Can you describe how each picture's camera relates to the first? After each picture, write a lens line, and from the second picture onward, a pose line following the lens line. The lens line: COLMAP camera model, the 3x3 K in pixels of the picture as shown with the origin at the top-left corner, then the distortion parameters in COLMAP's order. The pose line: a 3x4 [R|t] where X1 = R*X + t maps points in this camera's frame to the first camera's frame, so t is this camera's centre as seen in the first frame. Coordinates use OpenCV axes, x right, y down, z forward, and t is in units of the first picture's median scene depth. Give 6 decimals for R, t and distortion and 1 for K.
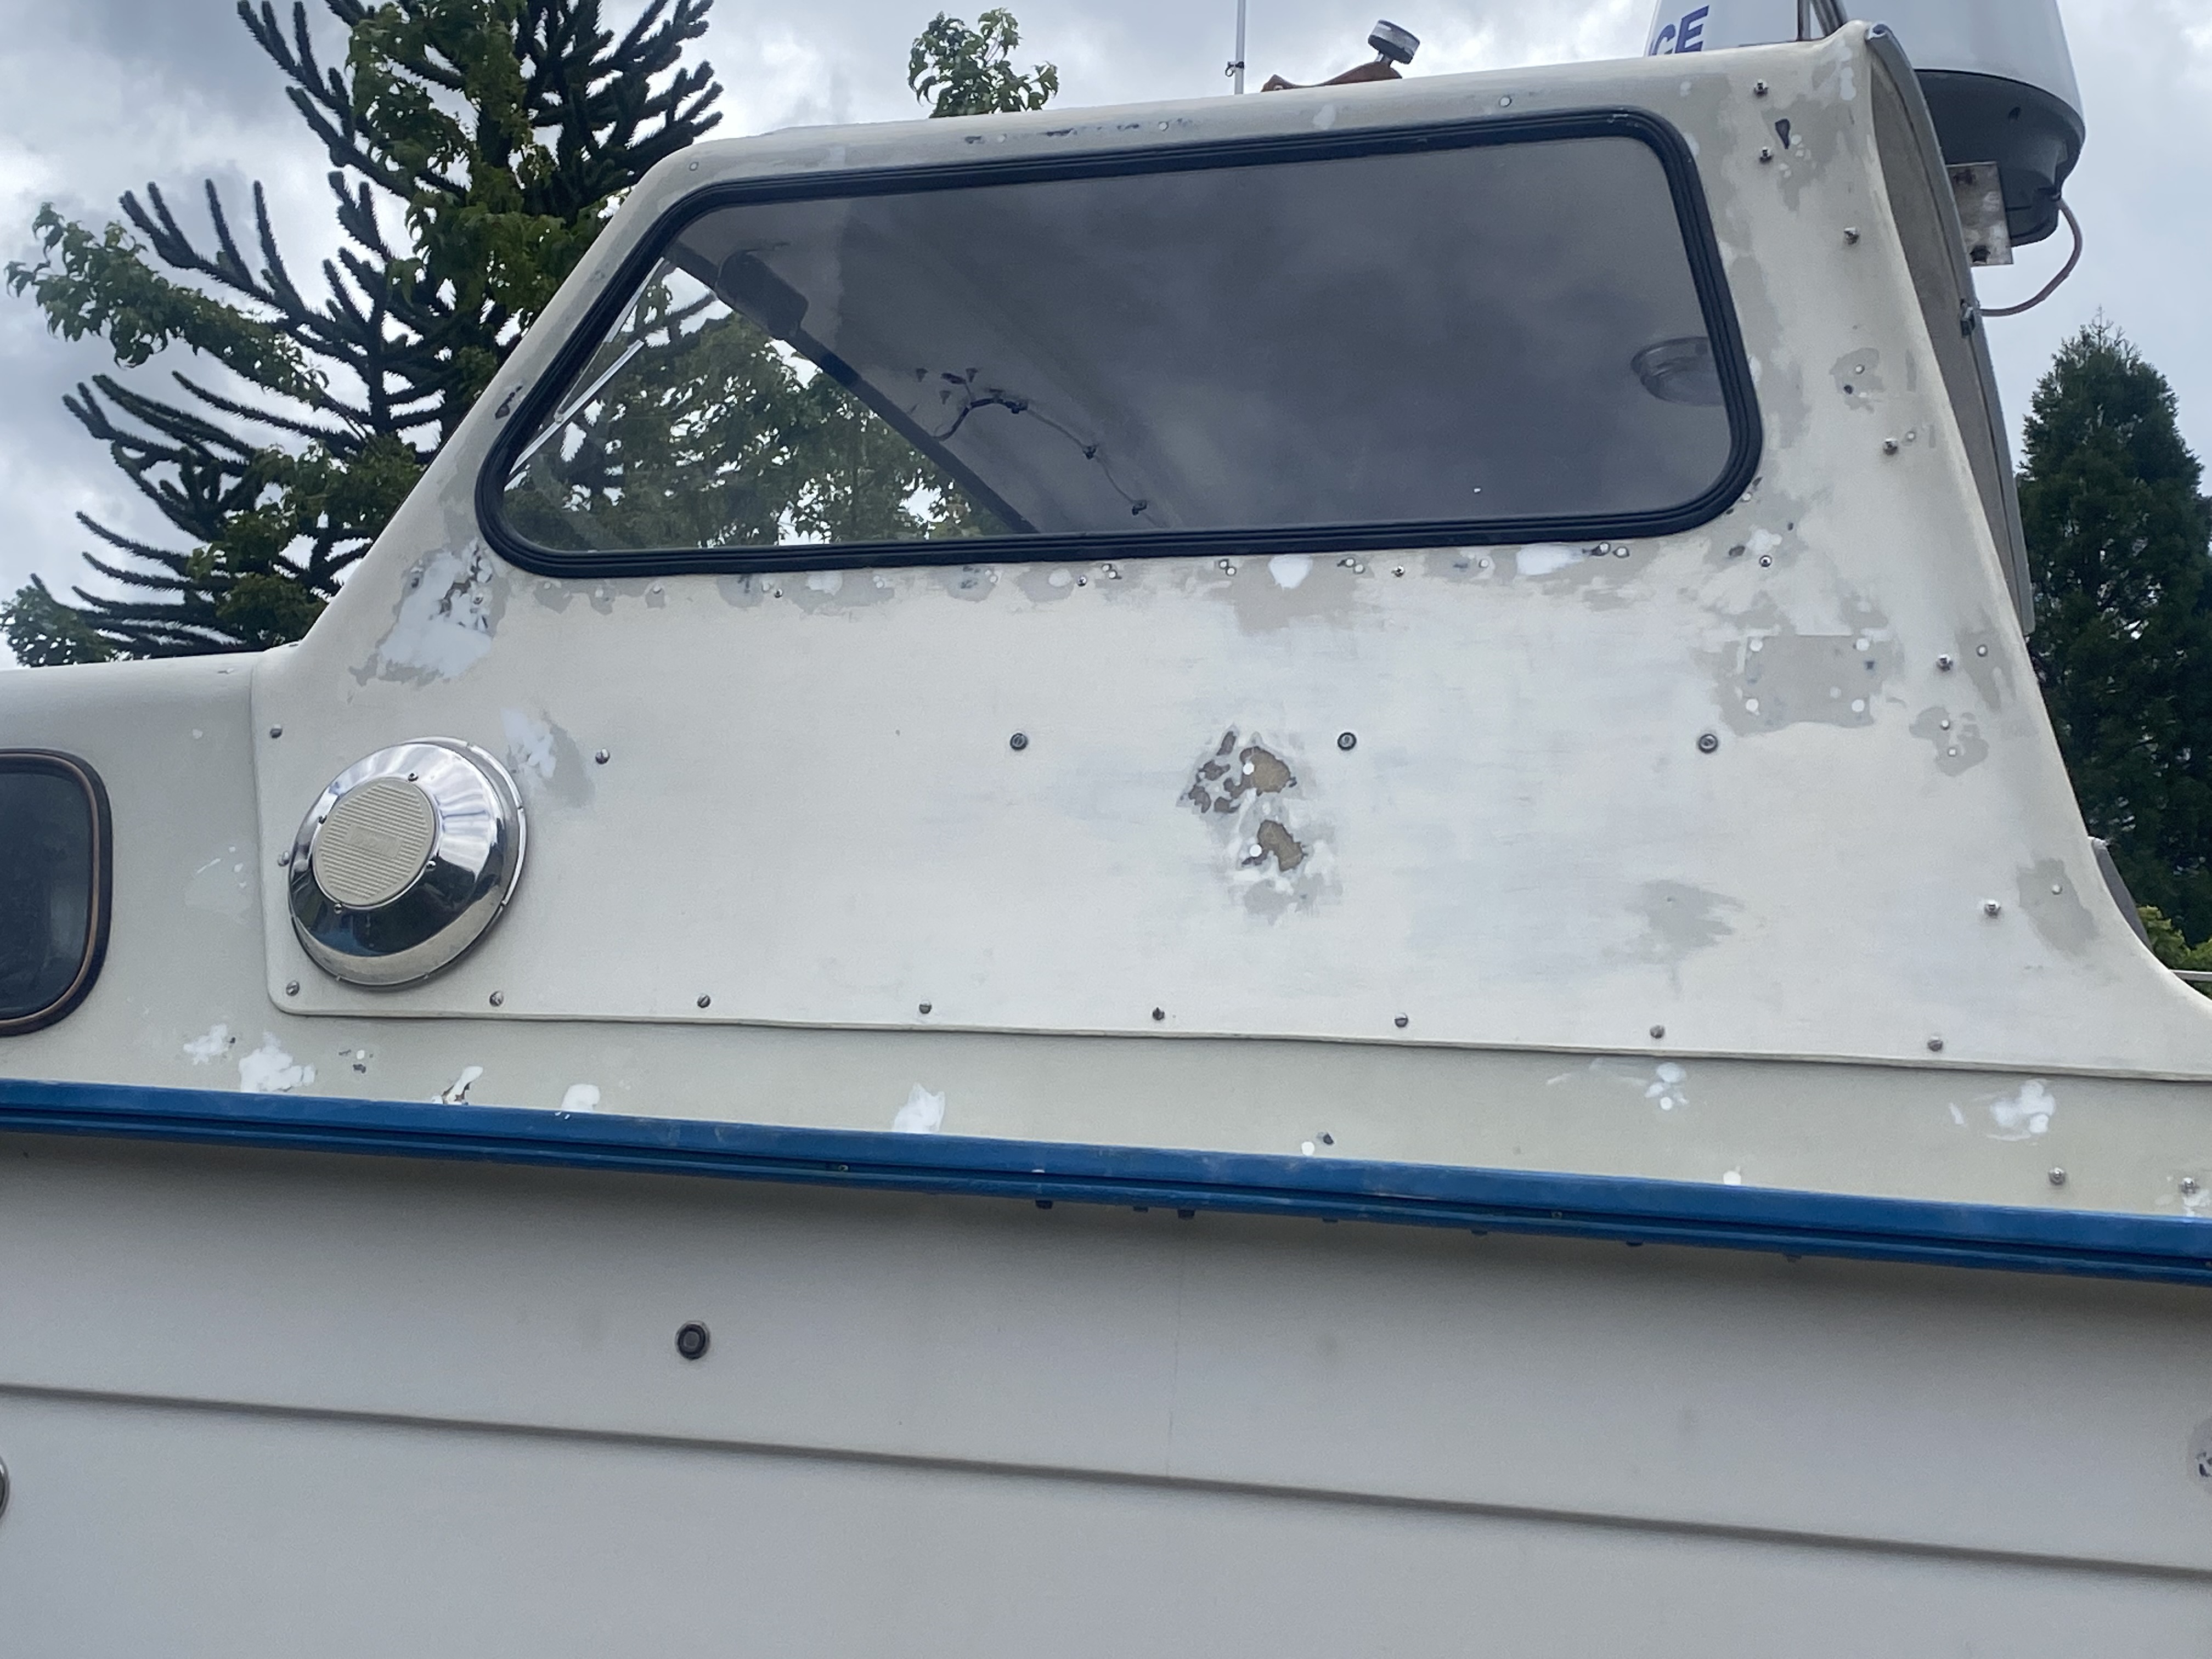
lens RADIAL K [[2727.2, 0, 1106.0], [0, 2727.2, 829.5], [0, 0, 1]] dist [0.319224, -0.597153]
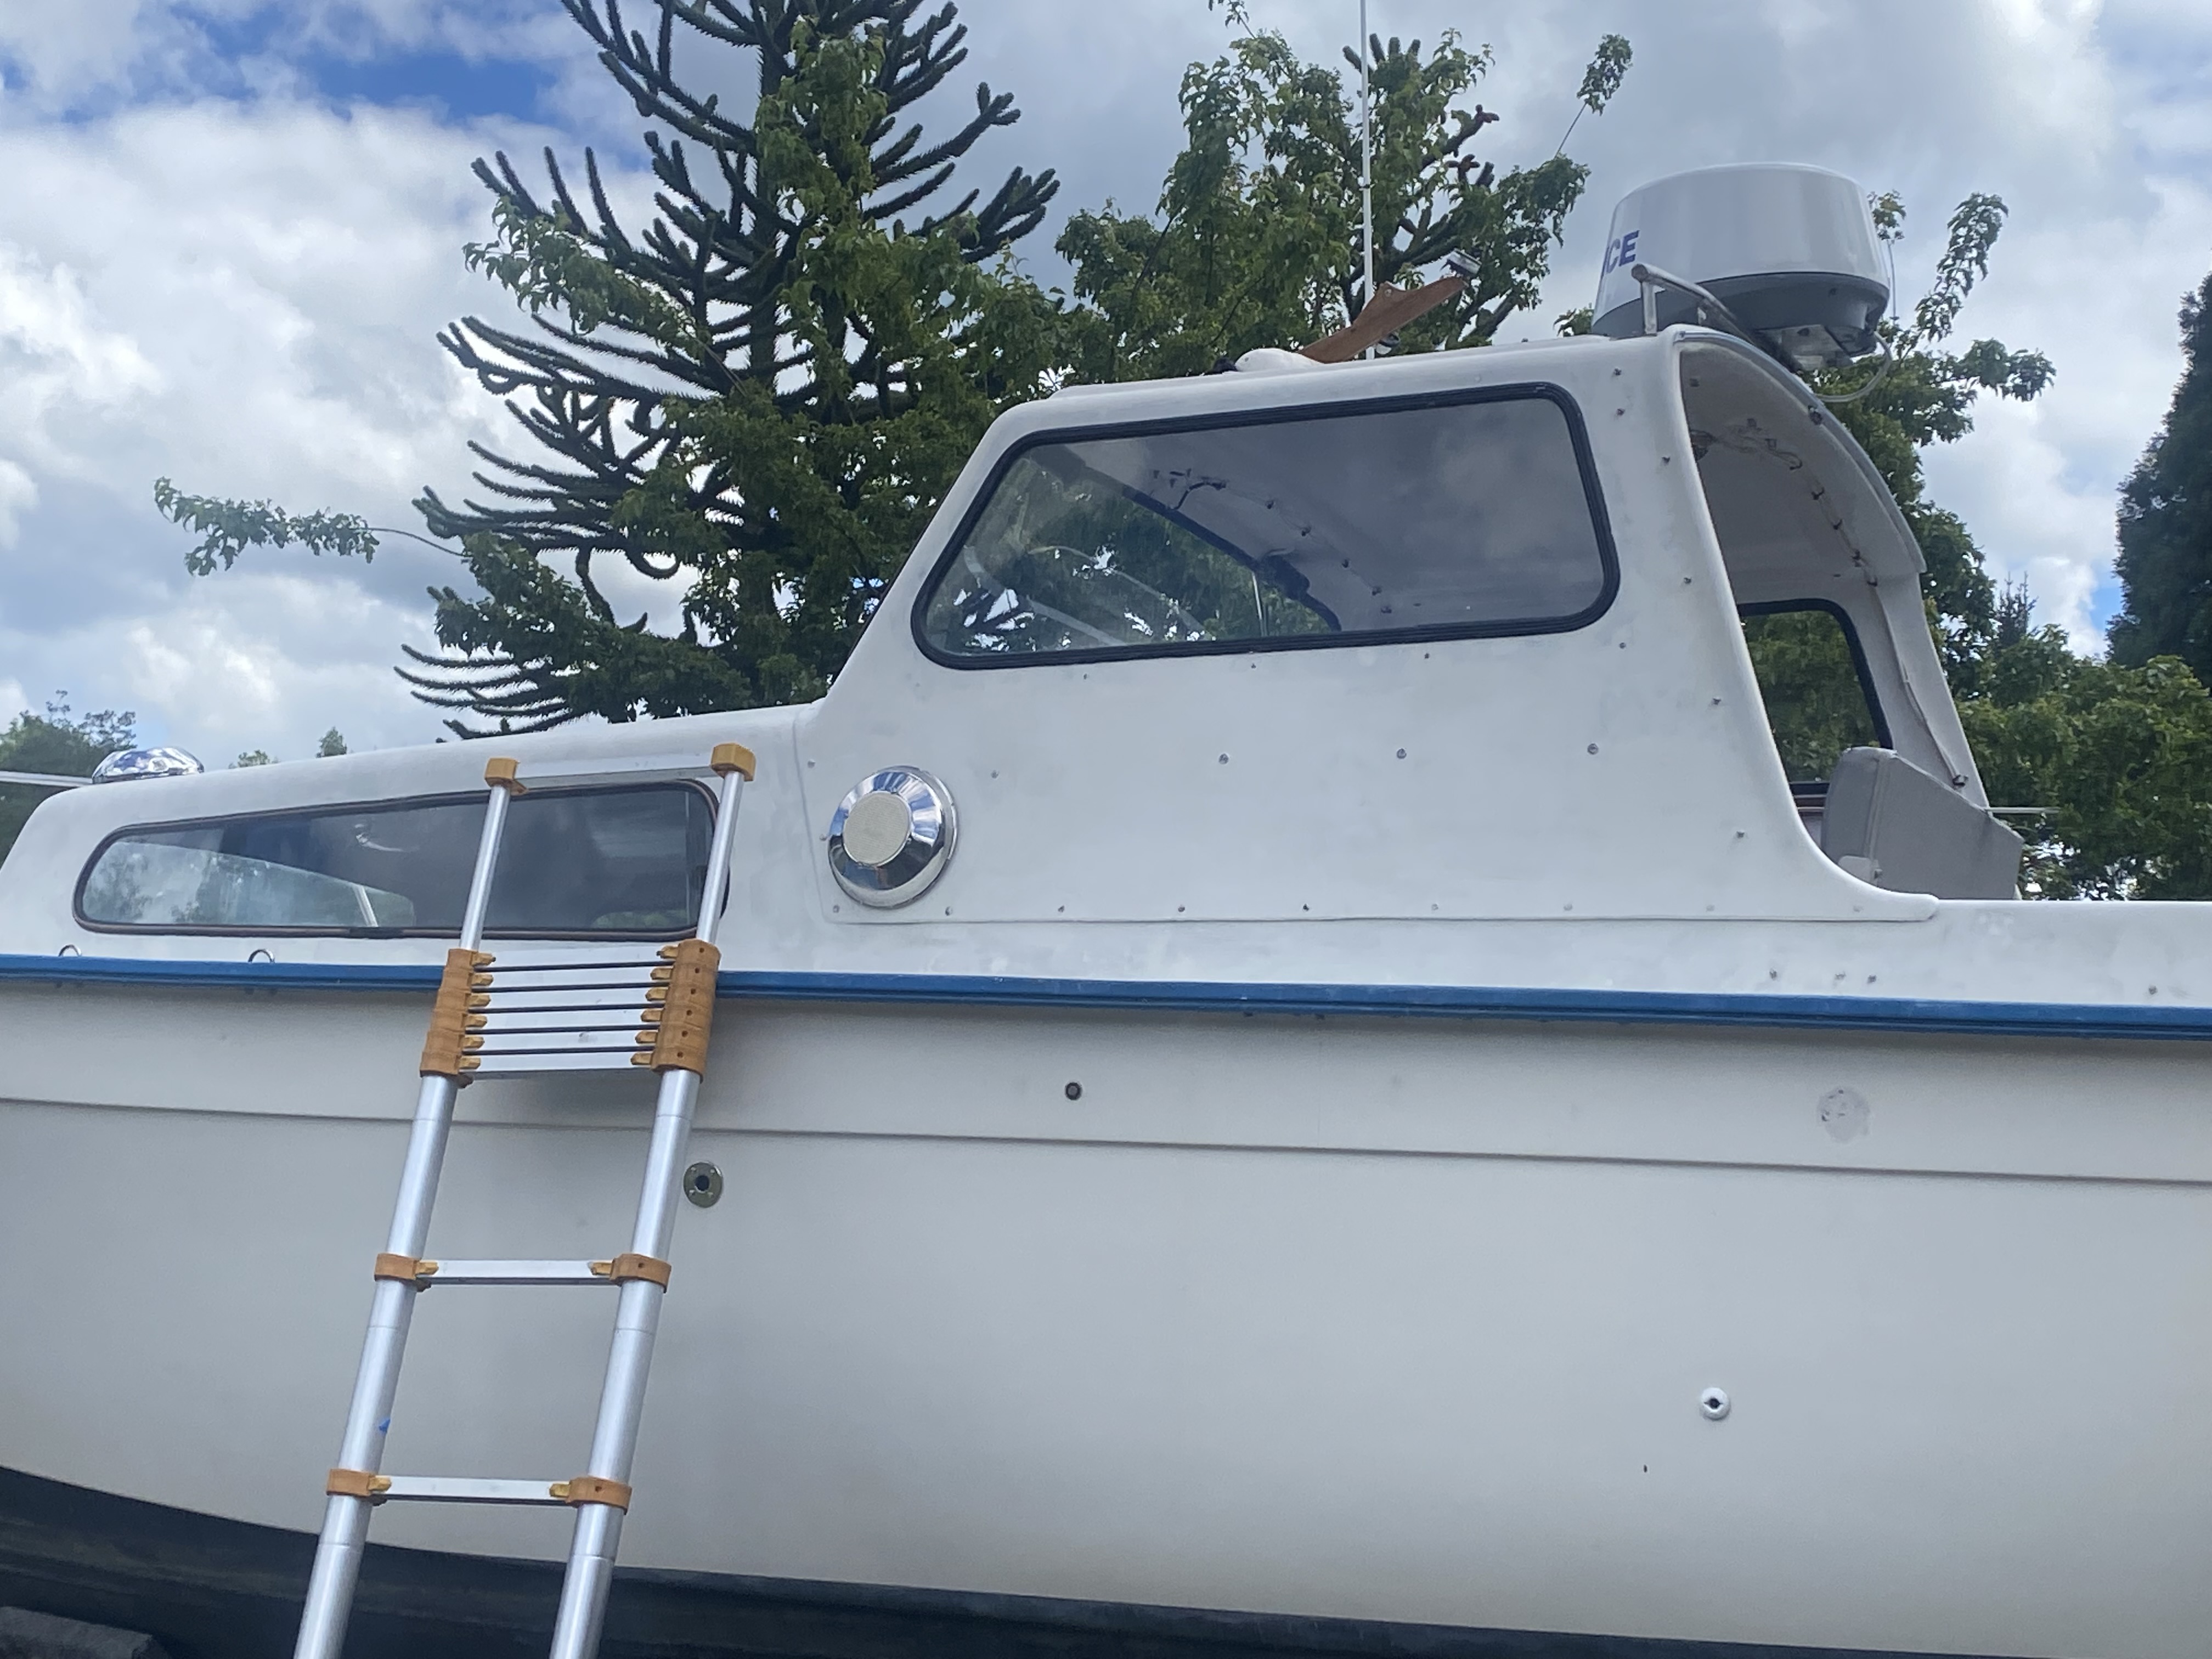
lens RADIAL K [[2727.2, 0, 1106.0], [0, 2727.2, 829.5], [0, 0, 1]] dist [0.319224, -0.597153]
pose [[0.993335, -0.059209, -0.098895, 0.013716], [0.067719, 0.994074, 0.085031, -0.029704], [0.093274, -0.091161, 0.991458, -0.165017]]
